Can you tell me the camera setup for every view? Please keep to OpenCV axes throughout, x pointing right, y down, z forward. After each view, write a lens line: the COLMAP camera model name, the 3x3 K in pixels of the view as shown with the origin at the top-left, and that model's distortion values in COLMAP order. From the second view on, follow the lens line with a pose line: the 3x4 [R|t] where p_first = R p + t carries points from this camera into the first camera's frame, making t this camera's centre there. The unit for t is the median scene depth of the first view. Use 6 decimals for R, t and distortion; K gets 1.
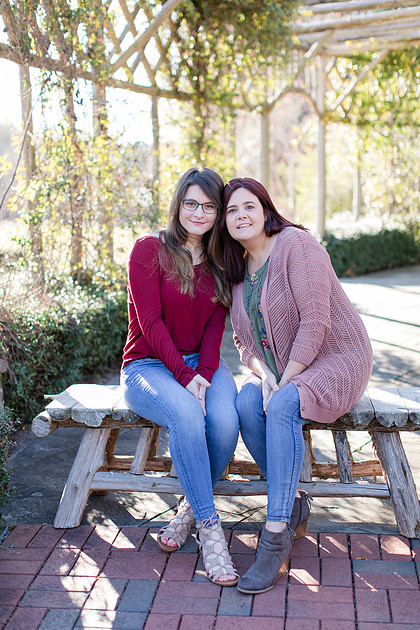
lens RADIAL K [[910.6, 0, 210.0], [0, 910.6, 315.0], [0, 0, 1]] dist [0.038432, -0.065157]
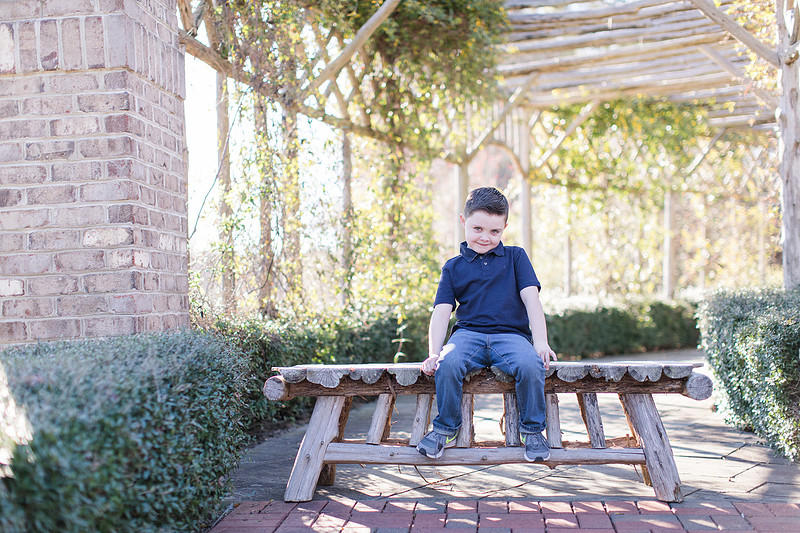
lens RADIAL K [[1156.3, 0, 400.0], [0, 1156.3, 266.5], [0, 0, 1]] dist [0.038432, -0.065157]
pose [[0.999613, 0.003942, 0.027523, -0.039662], [0.001058, 0.983791, -0.179314, 0.095243], [-0.027784, 0.179273, 0.983407, -0.090705]]
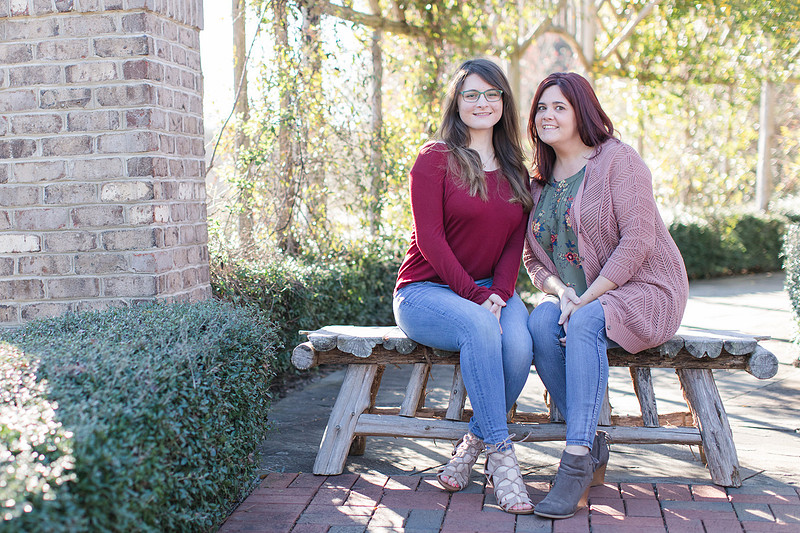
lens RADIAL K [[1410.8, 0, 312.4], [0, 1410.8, 264.6], [0, 0, 1]] dist [0.035391, -0.026507]
pose [[0.998183, 0.013167, -0.058800, -0.043002], [-0.018687, 0.995363, -0.094352, 0.072785], [0.057285, 0.095280, 0.993801, -0.168918]]
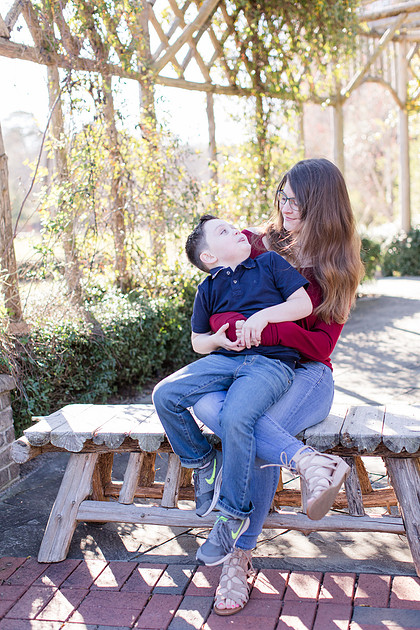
lens RADIAL K [[910.6, 0, 210.0], [0, 910.6, 315.0], [0, 0, 1]] dist [0.038432, -0.065157]
pose [[0.991839, -0.021397, -0.125686, 0.055786], [0.021346, 0.999771, -0.001748, -0.004697], [0.125695, -0.000949, 0.992069, 0.049101]]
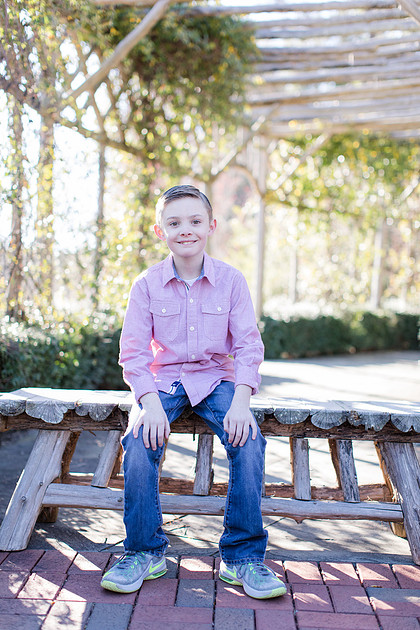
lens RADIAL K [[910.6, 0, 210.0], [0, 910.6, 315.0], [0, 0, 1]] dist [0.038432, -0.065157]
pose [[0.994373, 0.048958, 0.093944, -0.030423], [-0.036720, 0.991115, -0.127841, 0.055882], [-0.099368, 0.123672, 0.987335, 0.071196]]
